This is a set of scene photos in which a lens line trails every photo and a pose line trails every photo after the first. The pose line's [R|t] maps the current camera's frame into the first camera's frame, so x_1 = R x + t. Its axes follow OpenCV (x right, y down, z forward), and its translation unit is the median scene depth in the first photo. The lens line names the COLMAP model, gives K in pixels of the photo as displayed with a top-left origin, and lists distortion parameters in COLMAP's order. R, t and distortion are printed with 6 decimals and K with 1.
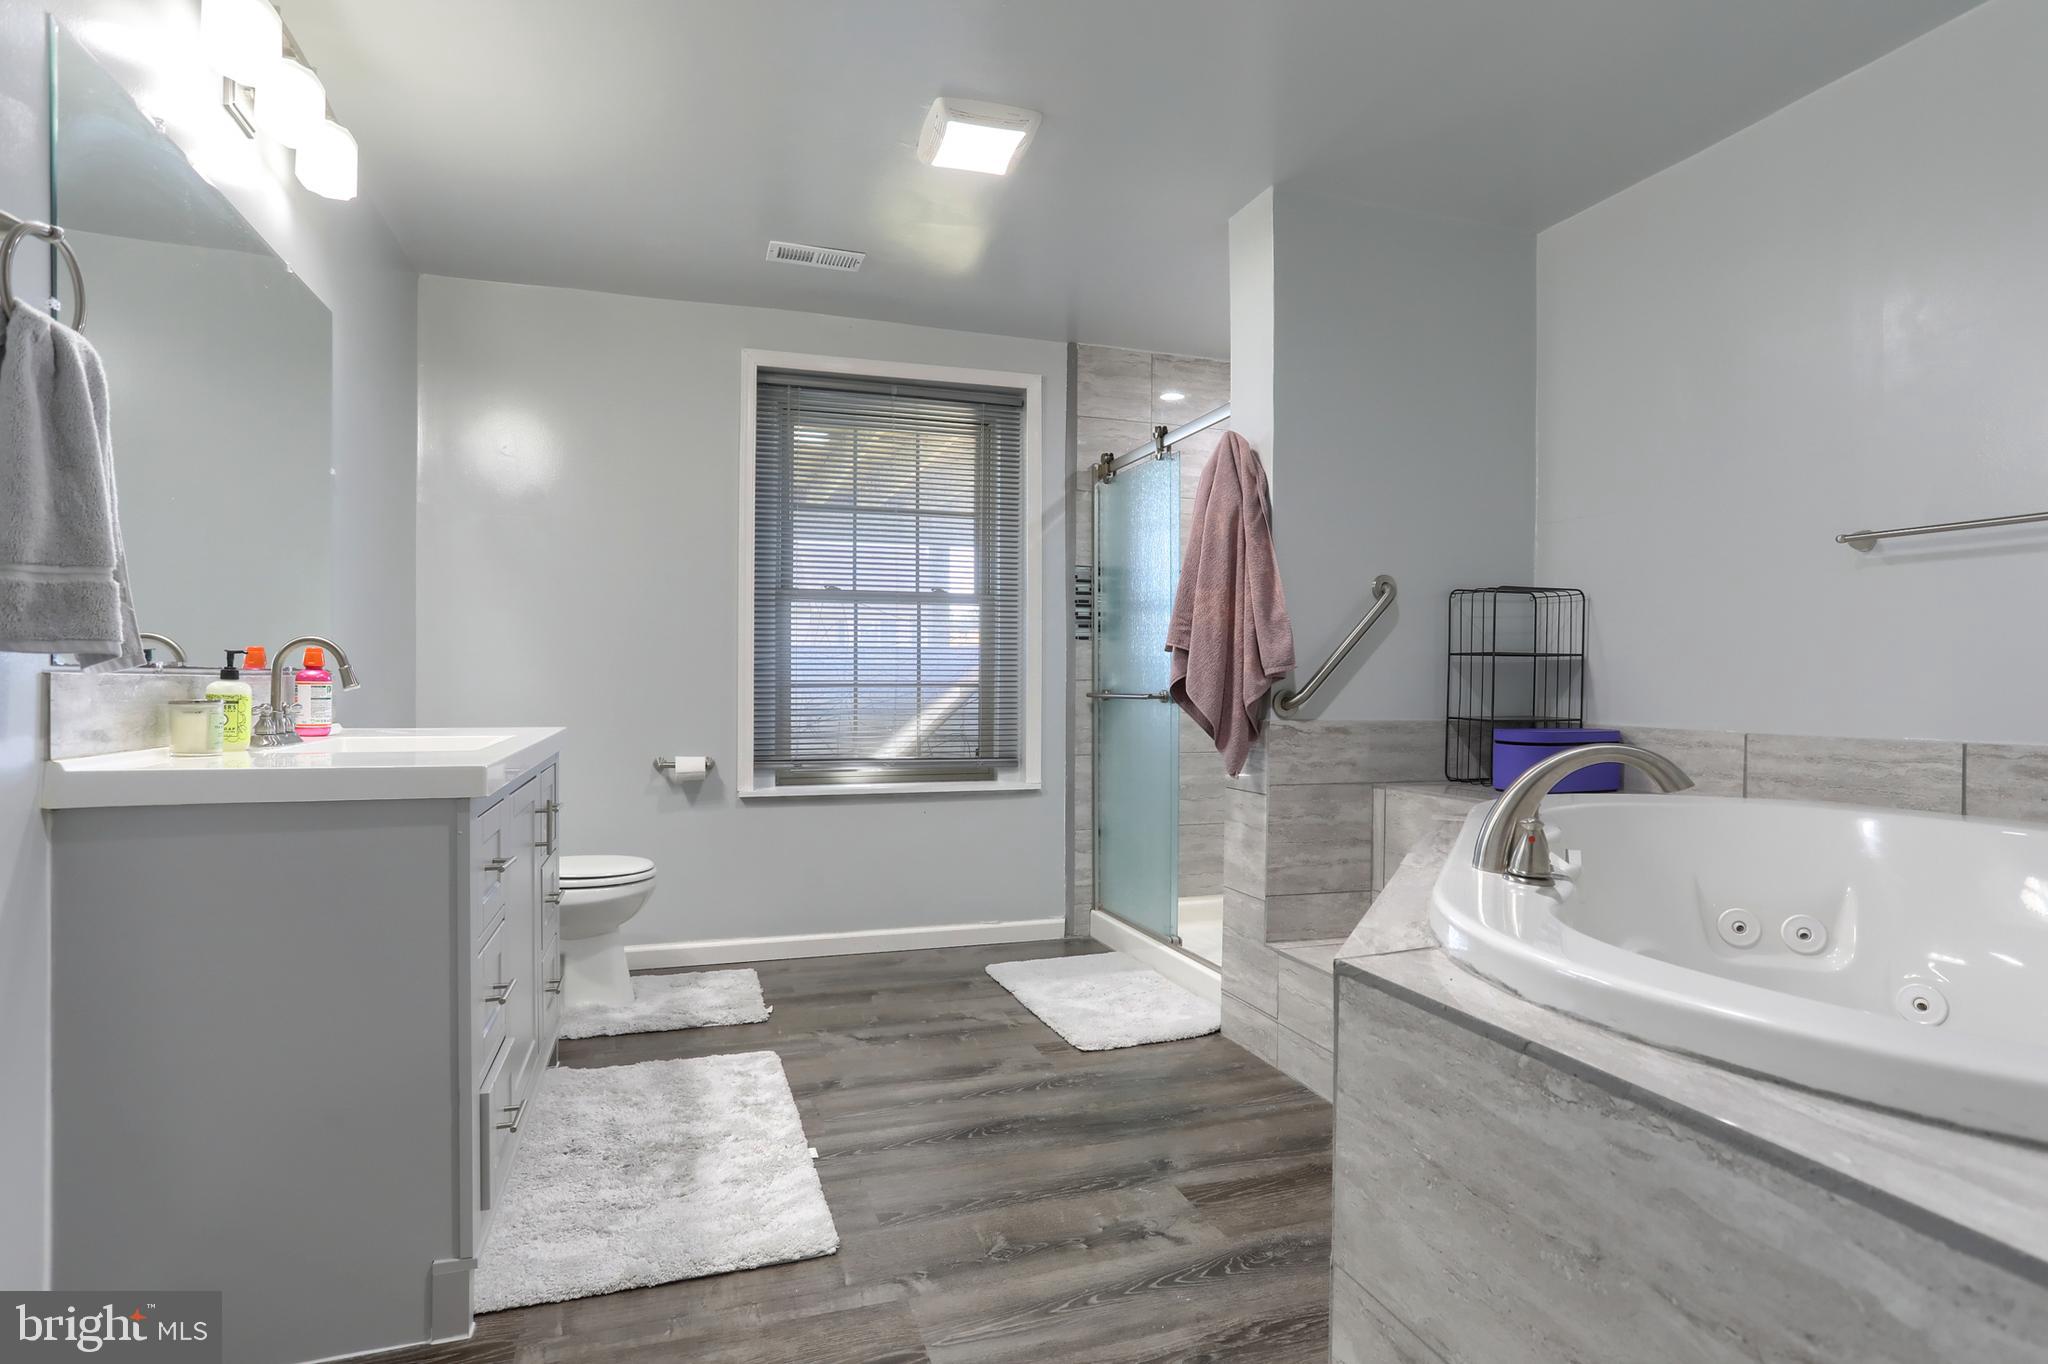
lens RADIAL K [[1038.1, 0, 1021.4], [0, 1038.1, 707.0], [0, 0, 1]] dist [-0.050424, 0.001074]
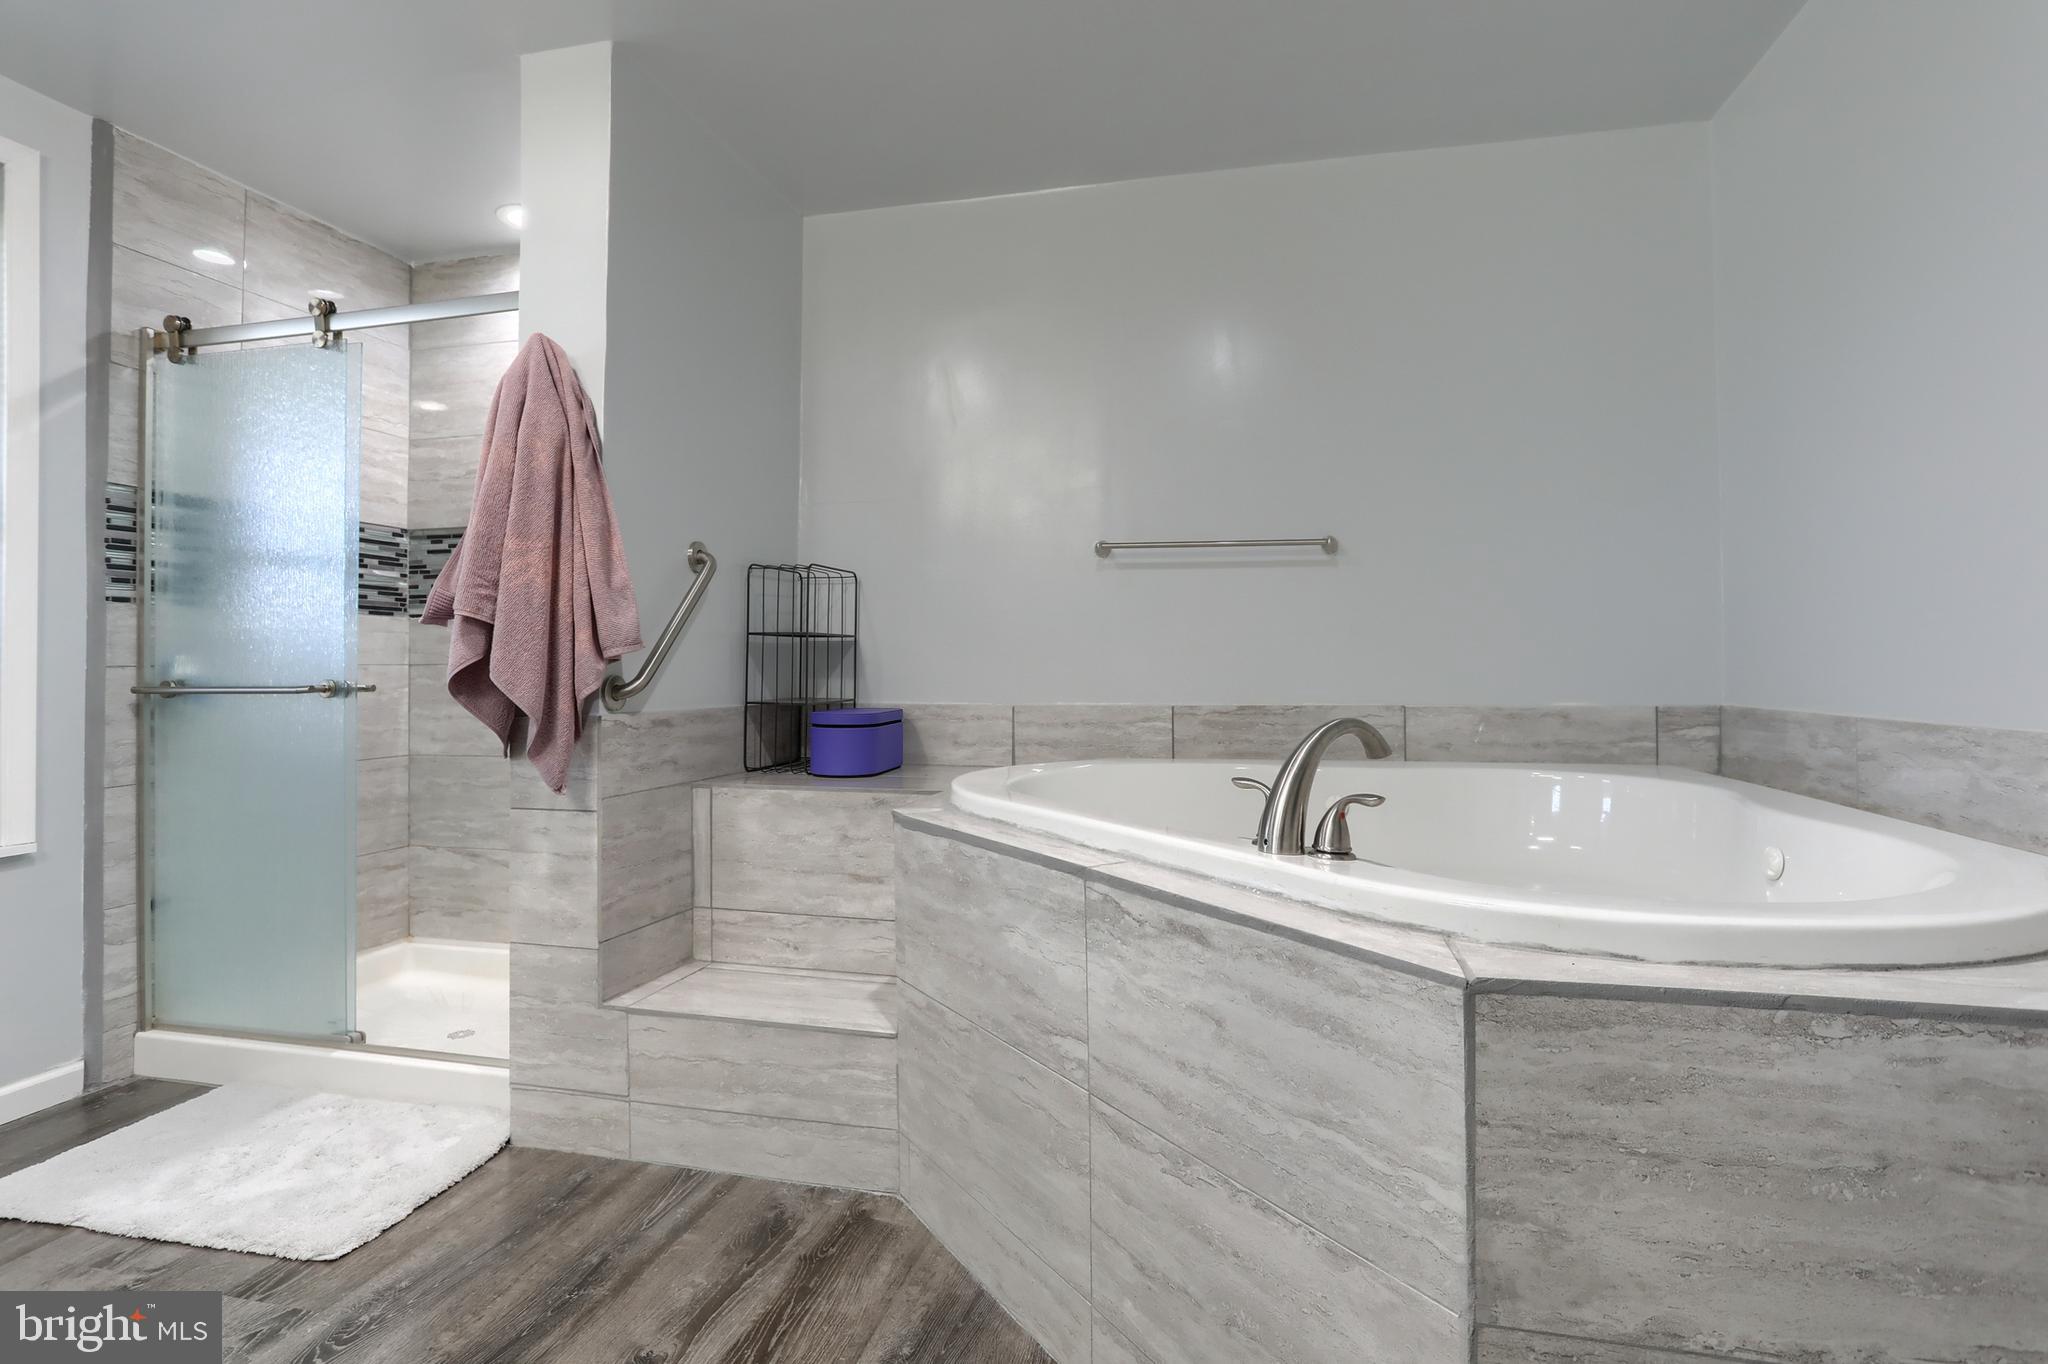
lens RADIAL K [[1013.3, 0, 1033.1], [0, 1013.3, 656.9], [0, 0, 1]] dist [-0.044979, 0.018462]
pose [[0.525757, -0.001146, 0.850634, -0.226296], [0.028710, 0.999453, -0.016398, -0.009041], [-0.850150, 0.033043, 0.525502, 0.315989]]
